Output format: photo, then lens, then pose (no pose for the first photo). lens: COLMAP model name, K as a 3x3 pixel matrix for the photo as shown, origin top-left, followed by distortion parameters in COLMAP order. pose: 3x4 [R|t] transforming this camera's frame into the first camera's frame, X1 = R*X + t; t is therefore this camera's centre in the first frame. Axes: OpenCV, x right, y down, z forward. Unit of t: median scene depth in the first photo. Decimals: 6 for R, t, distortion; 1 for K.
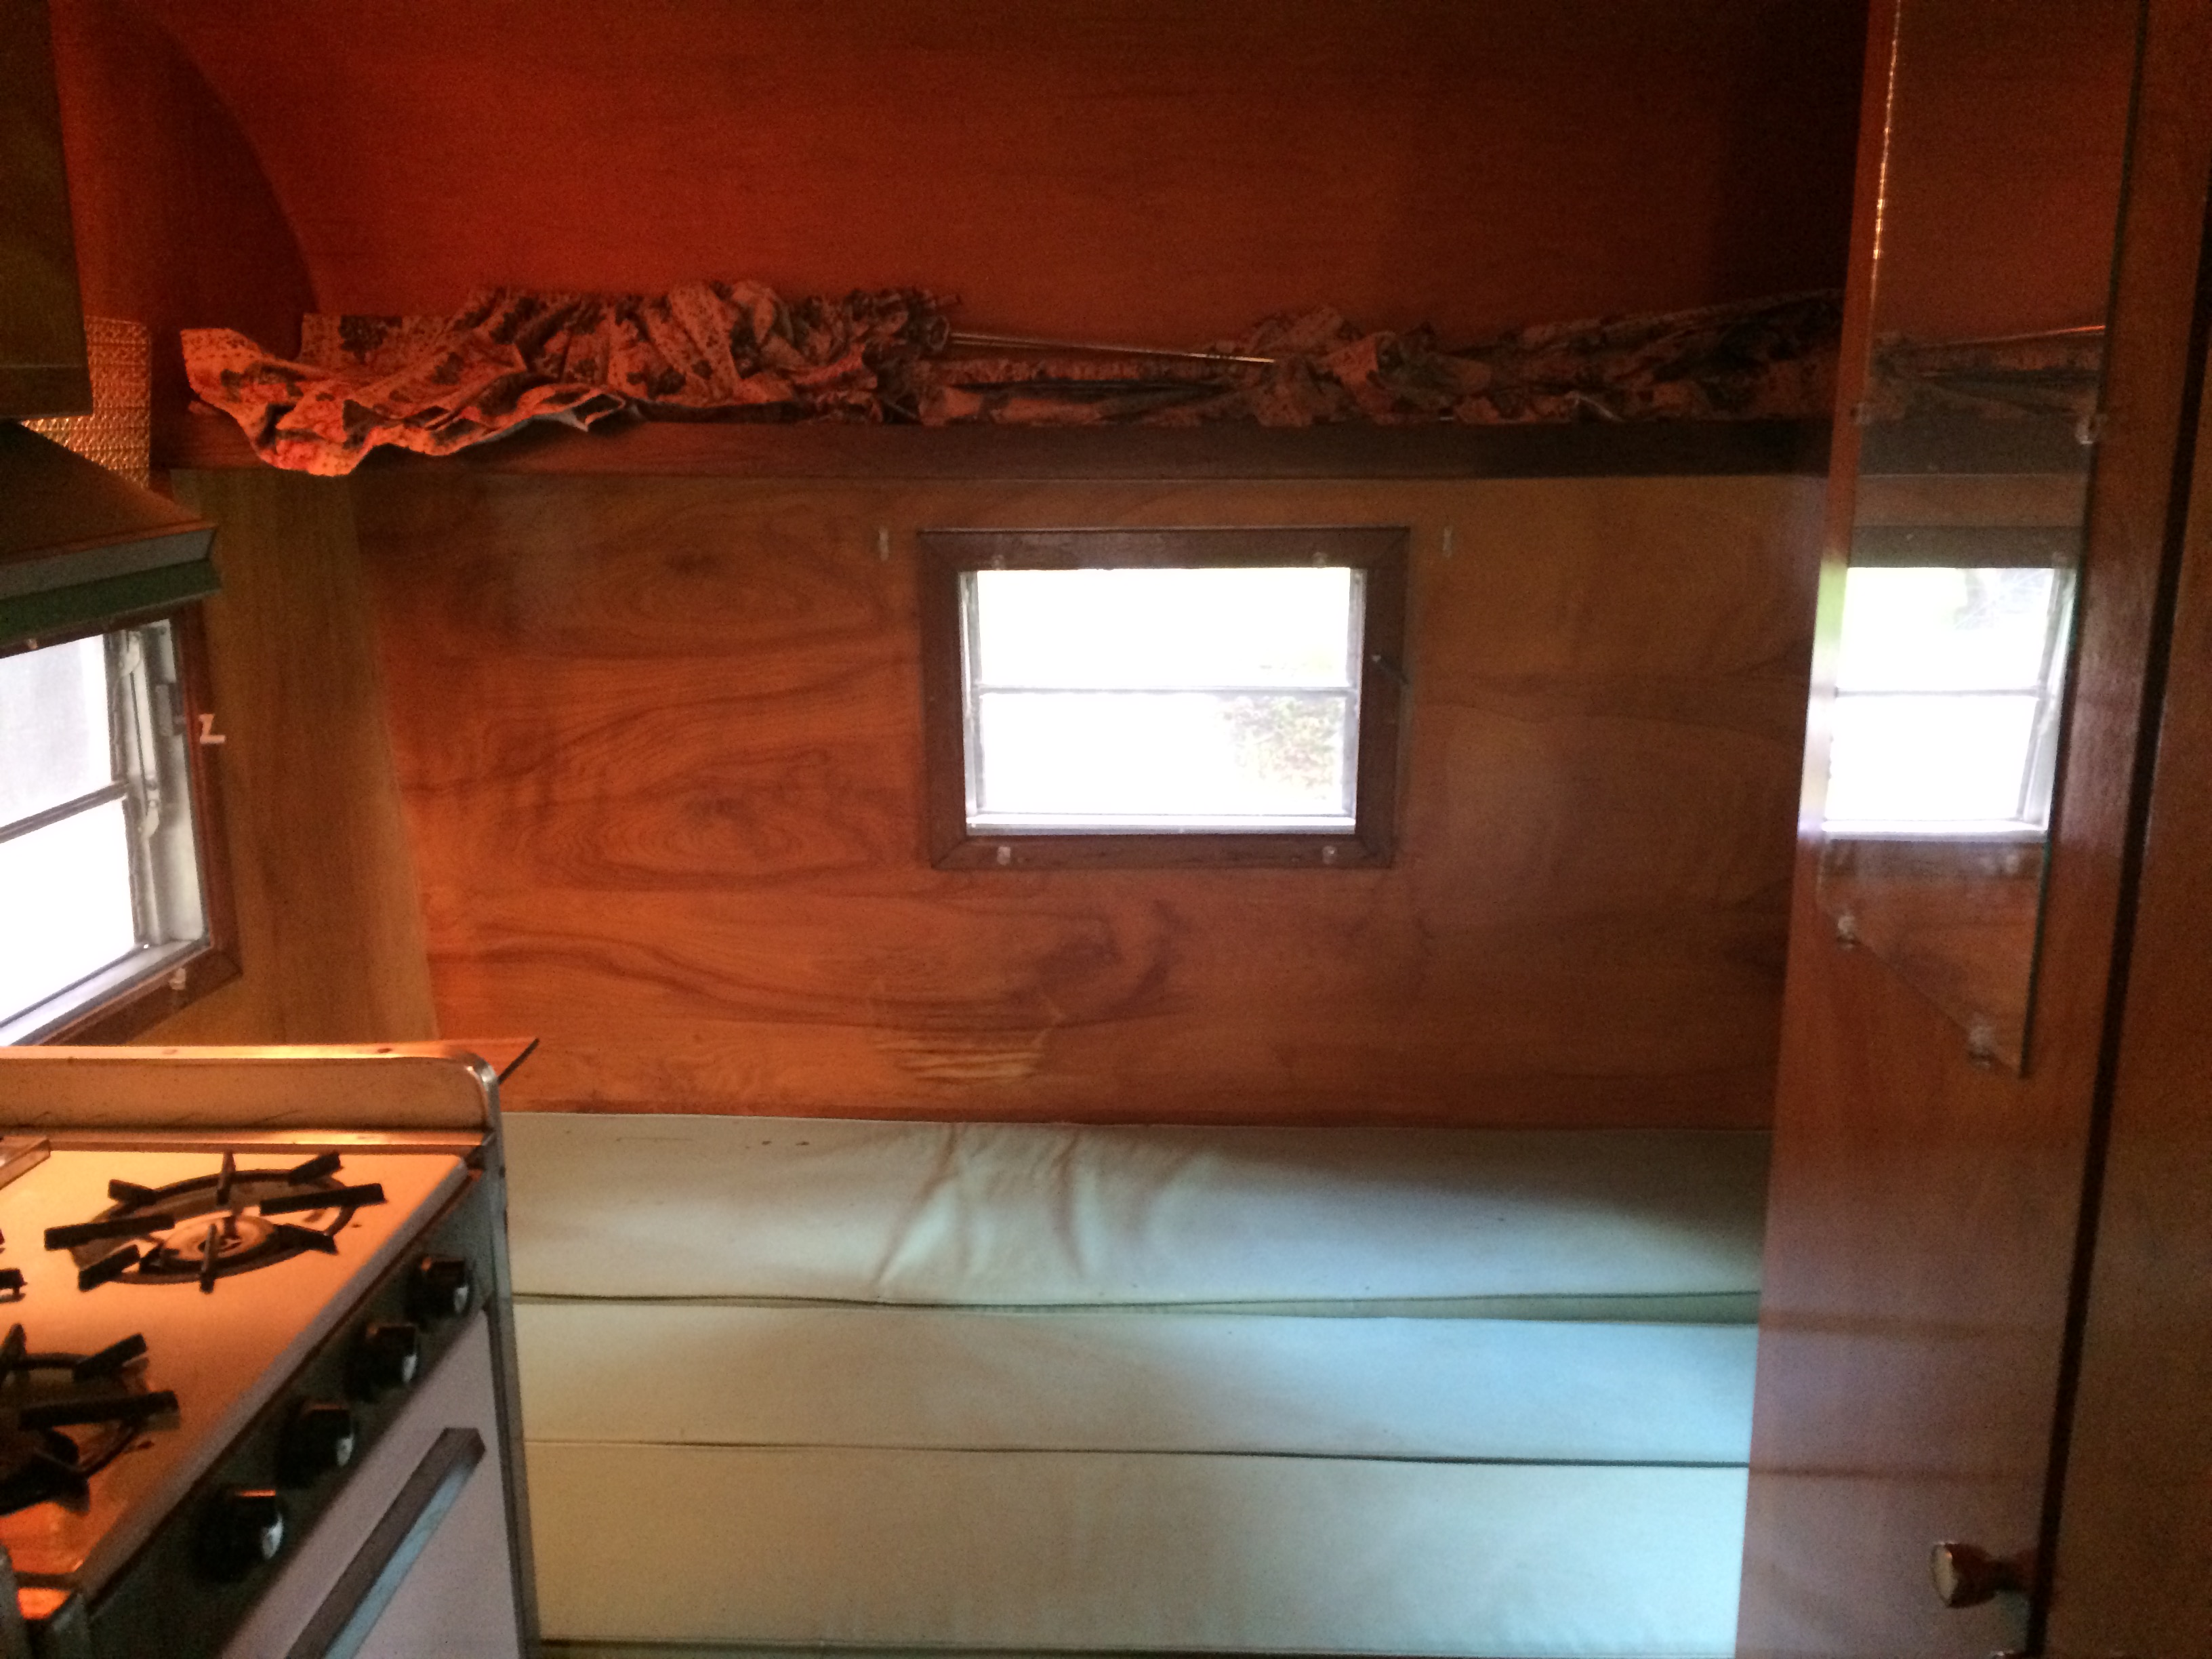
lens RADIAL K [[1914.4, 0, 1105.7], [0, 1914.4, 823.0], [0, 0, 1]] dist [0.111548, -0.167328]
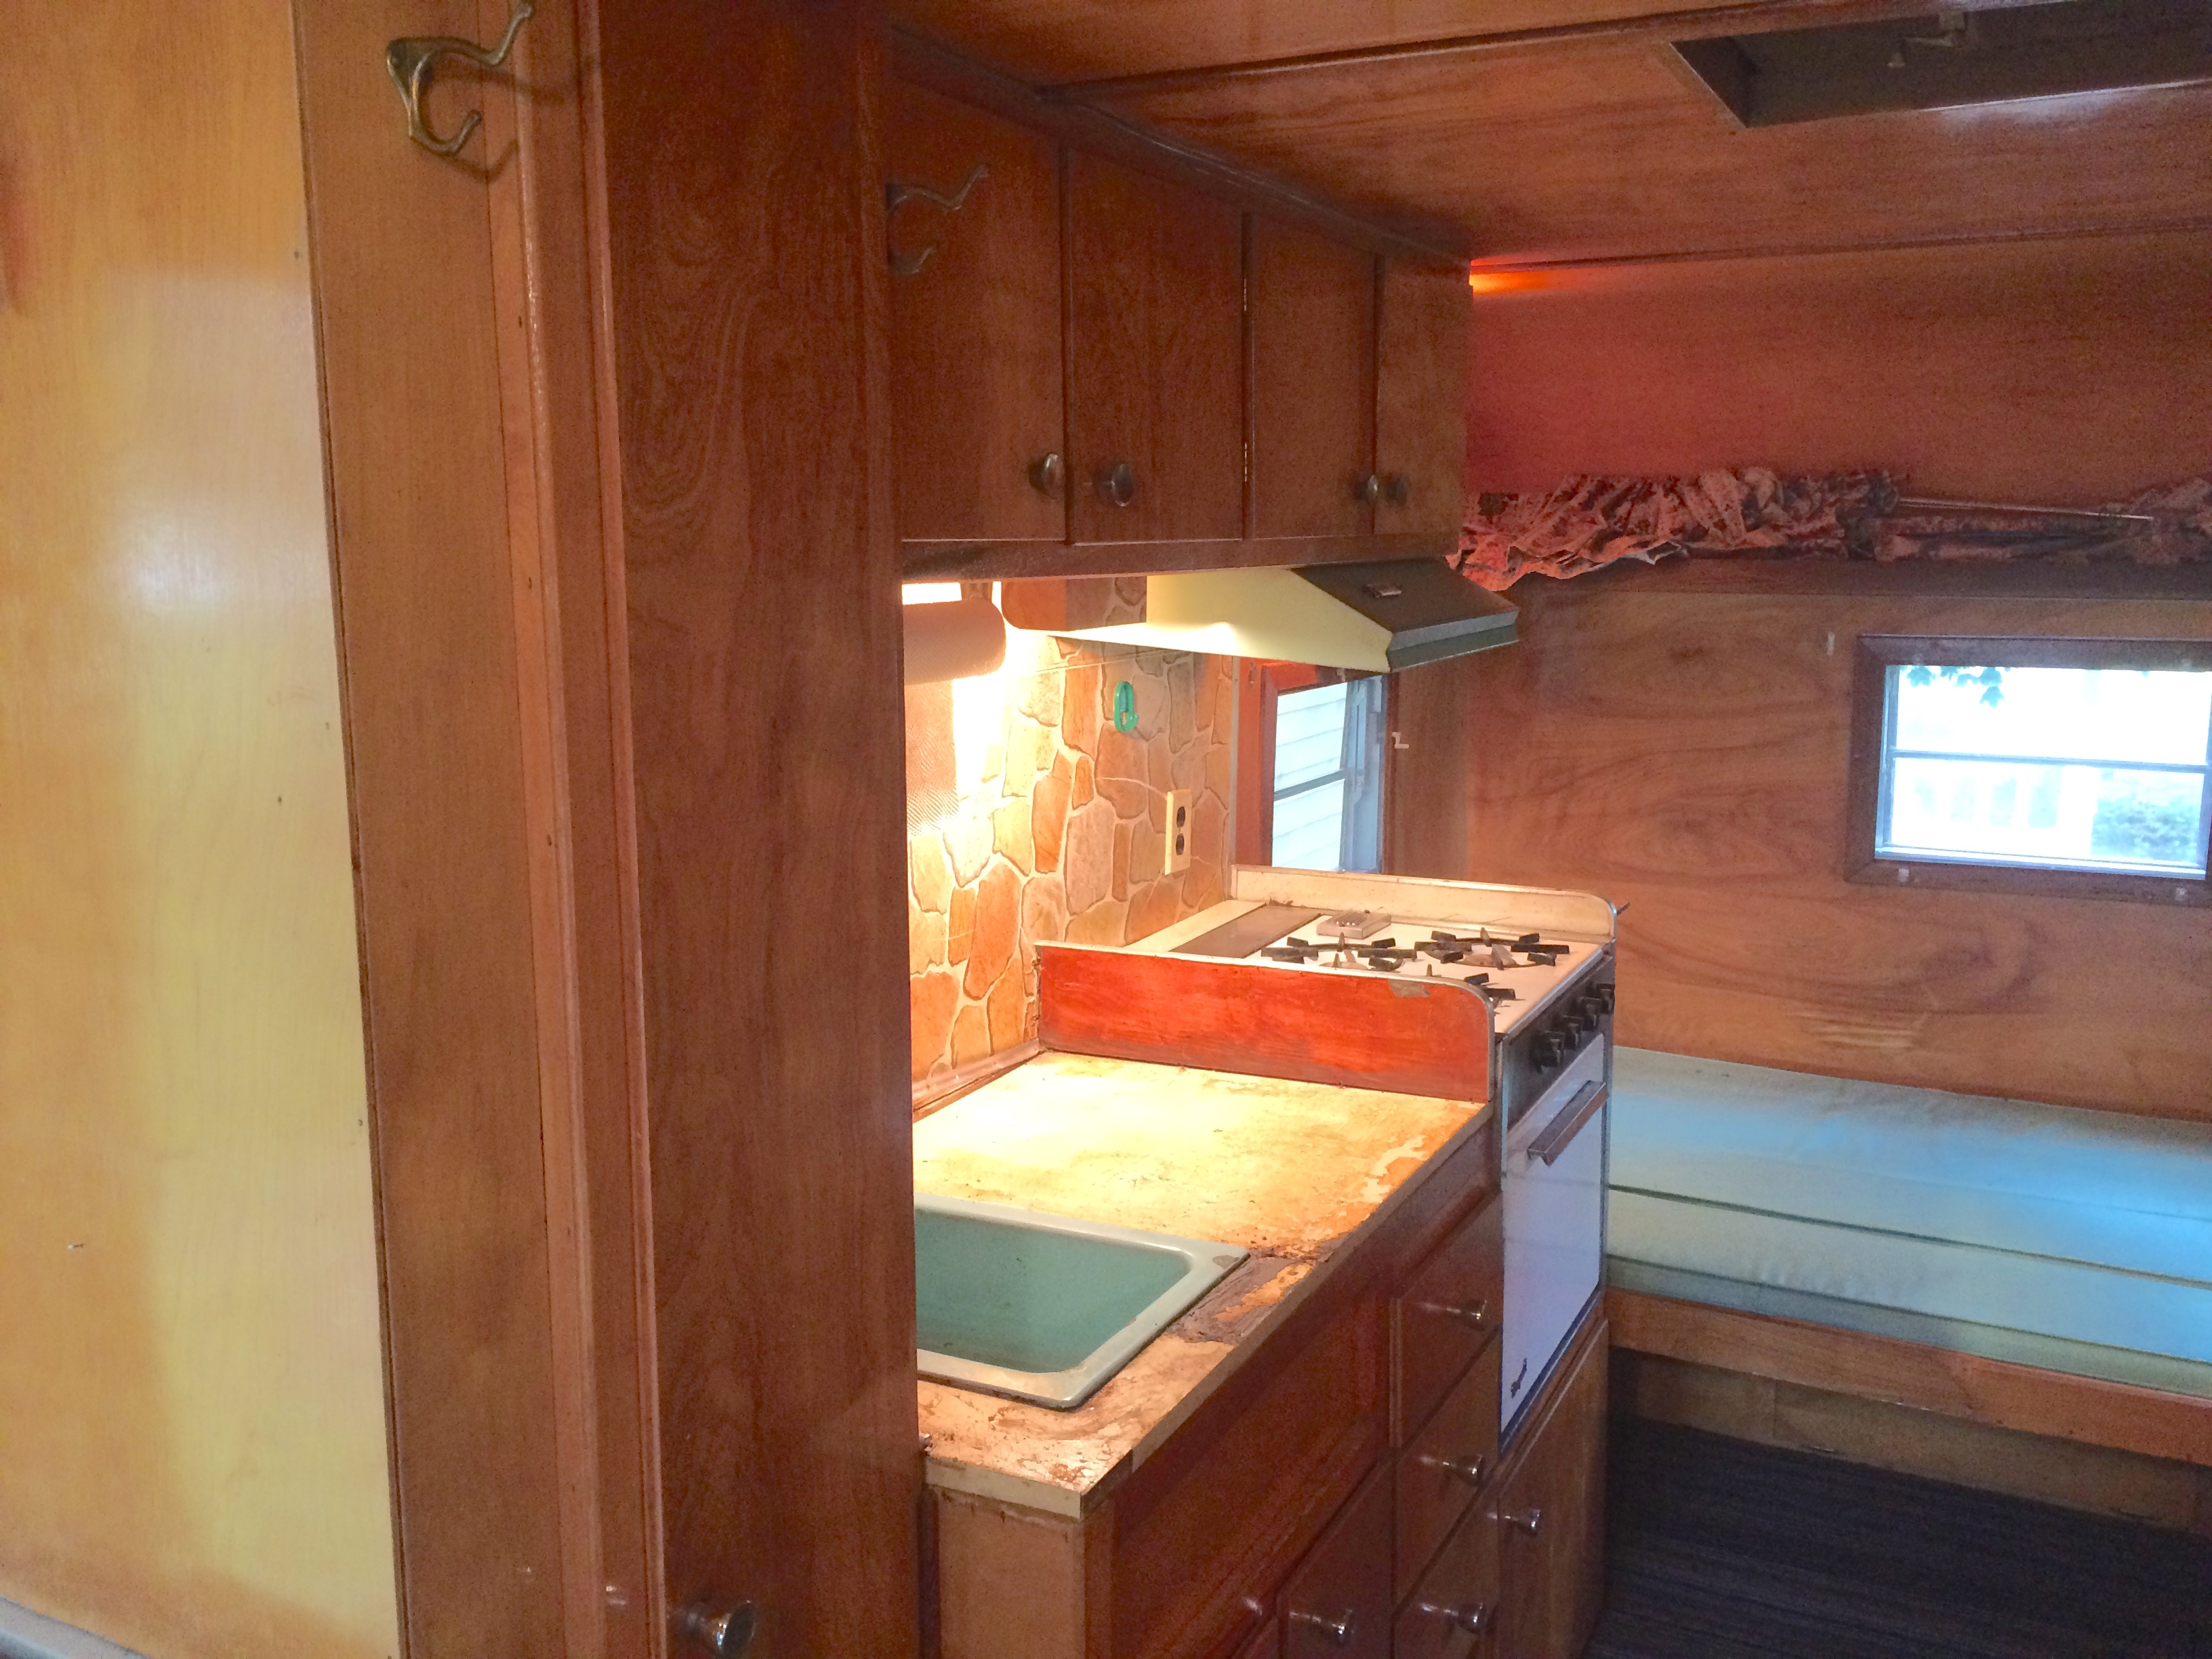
lens RADIAL K [[1914.4, 0, 1105.7], [0, 1914.4, 823.0], [0, 0, 1]] dist [0.111548, -0.167328]
pose [[0.911664, 0.067532, -0.405350, -0.015414], [-0.095945, 0.994122, -0.050165, 0.118776], [0.399580, 0.084625, 0.912784, -0.552974]]
